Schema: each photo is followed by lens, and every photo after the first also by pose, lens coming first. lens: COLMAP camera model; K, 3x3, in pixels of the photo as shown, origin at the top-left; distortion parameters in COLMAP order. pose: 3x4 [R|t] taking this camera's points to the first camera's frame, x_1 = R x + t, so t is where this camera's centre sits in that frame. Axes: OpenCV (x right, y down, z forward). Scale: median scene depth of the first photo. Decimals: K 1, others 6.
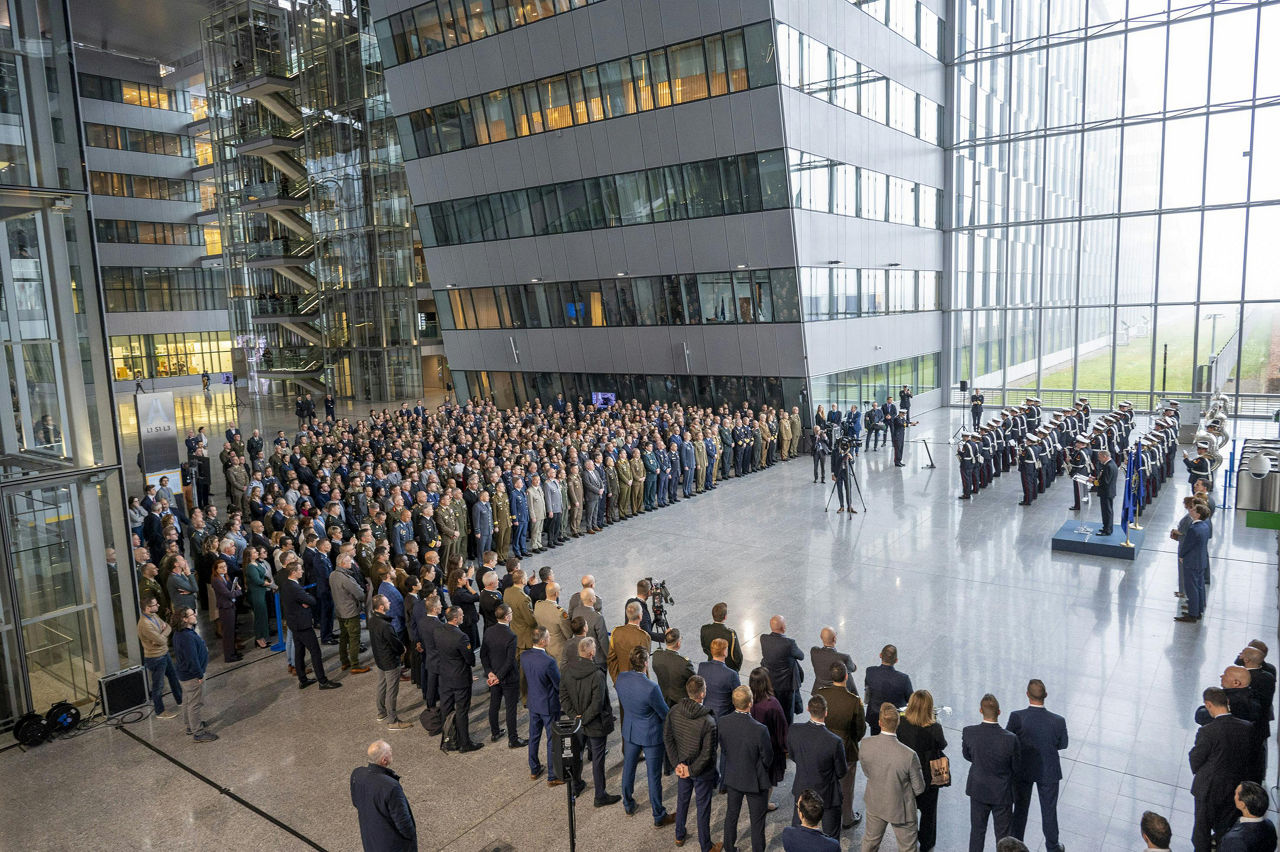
lens RADIAL K [[860.2, 0, 640.0], [0, 860.2, 426.0], [0, 0, 1]] dist [-0.037774, -0.003346]
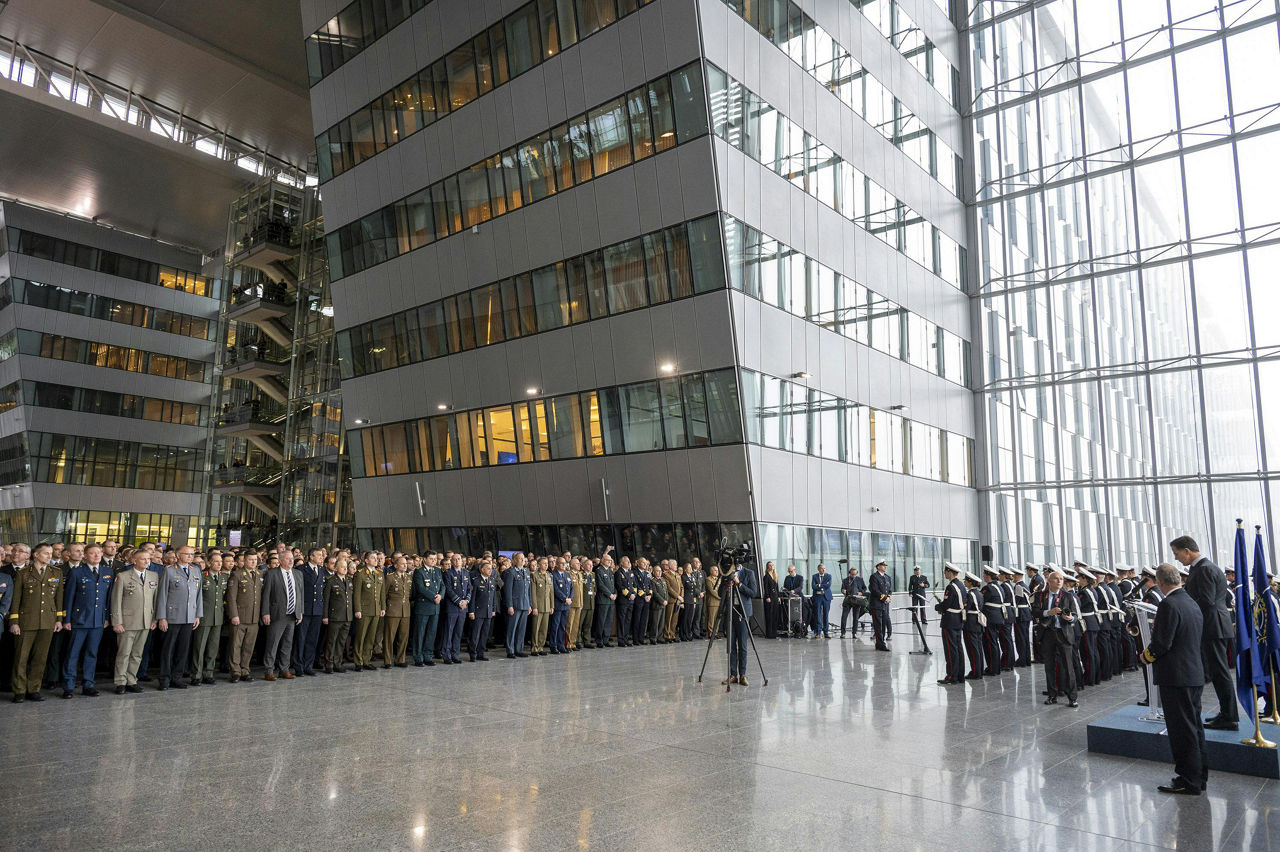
lens RADIAL K [[836.5, 0, 640.0], [0, 836.5, 426.0], [0, 0, 1]] dist [-0.014255, -0.002021]
pose [[0.994817, 0.046652, -0.090350, 0.155911], [-0.071205, 0.953933, -0.291448, 0.073087], [0.072591, 0.296371, 0.952310, 0.301557]]
